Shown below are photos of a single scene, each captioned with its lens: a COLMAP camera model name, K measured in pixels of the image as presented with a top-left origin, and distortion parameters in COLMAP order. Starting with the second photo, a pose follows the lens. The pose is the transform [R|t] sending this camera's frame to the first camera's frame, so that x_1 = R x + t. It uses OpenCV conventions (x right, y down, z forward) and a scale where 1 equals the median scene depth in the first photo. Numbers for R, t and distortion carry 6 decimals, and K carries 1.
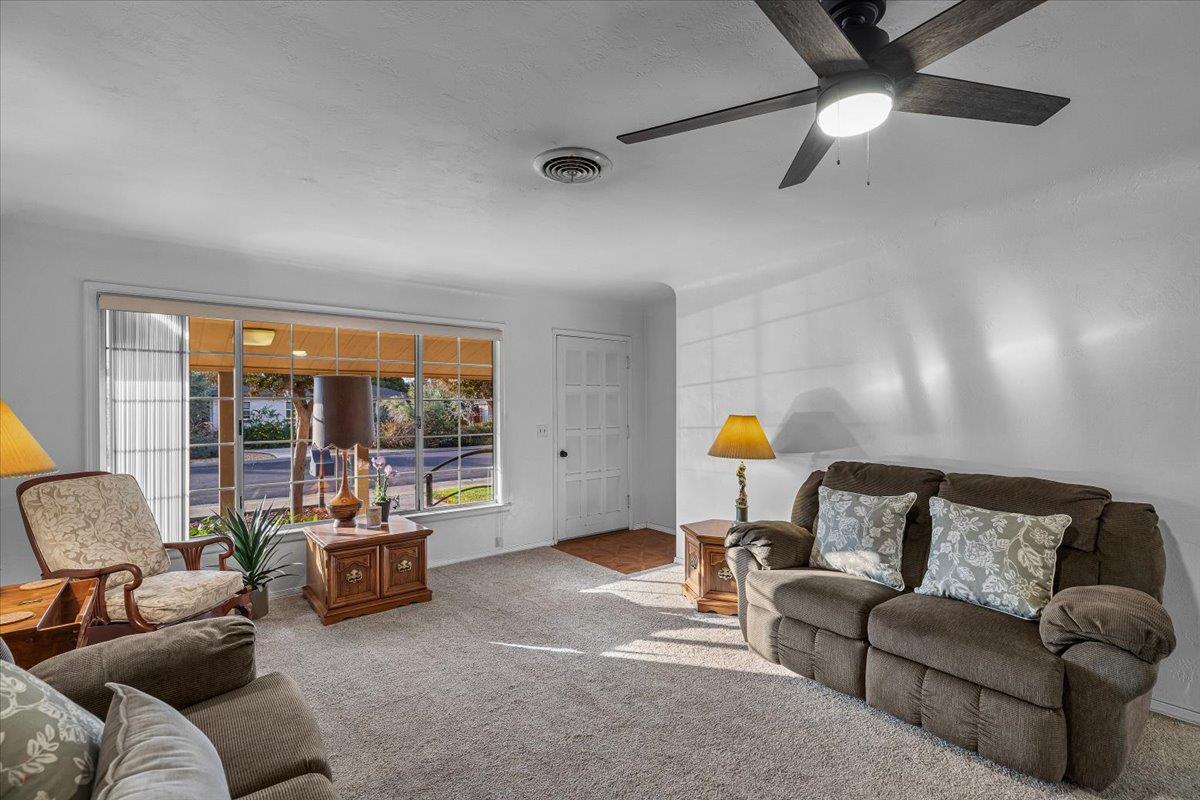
lens RADIAL K [[539.1, 0, 600.6], [0, 539.1, 404.7], [0, 0, 1]] dist [0.008744, -0.000171]
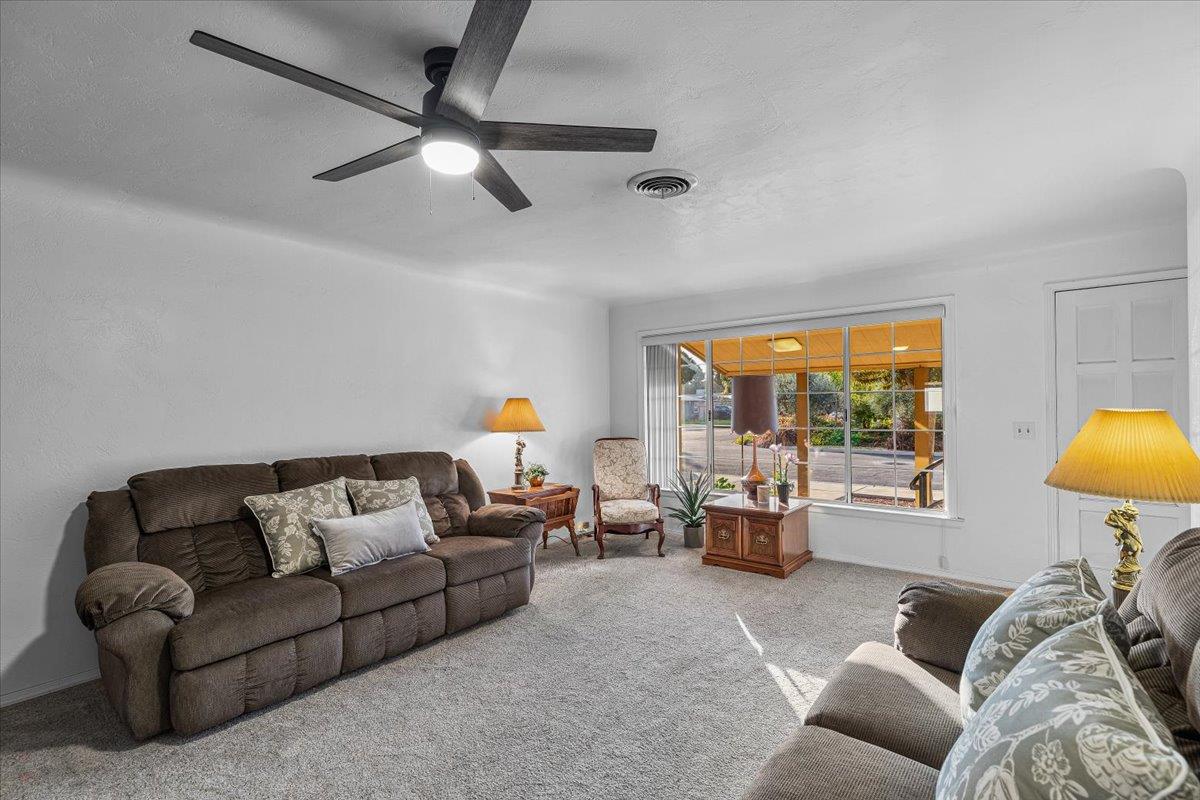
lens RADIAL K [[539.1, 0, 600.5], [0, 539.1, 406.7], [0, 0, 1]] dist [0.008744, -0.000171]
pose [[0.230623, -0.000976, -0.973043, 0.630232], [0.010336, 0.999946, 0.001447, 0.012717], [0.972988, -0.010391, 0.230621, 0.389333]]
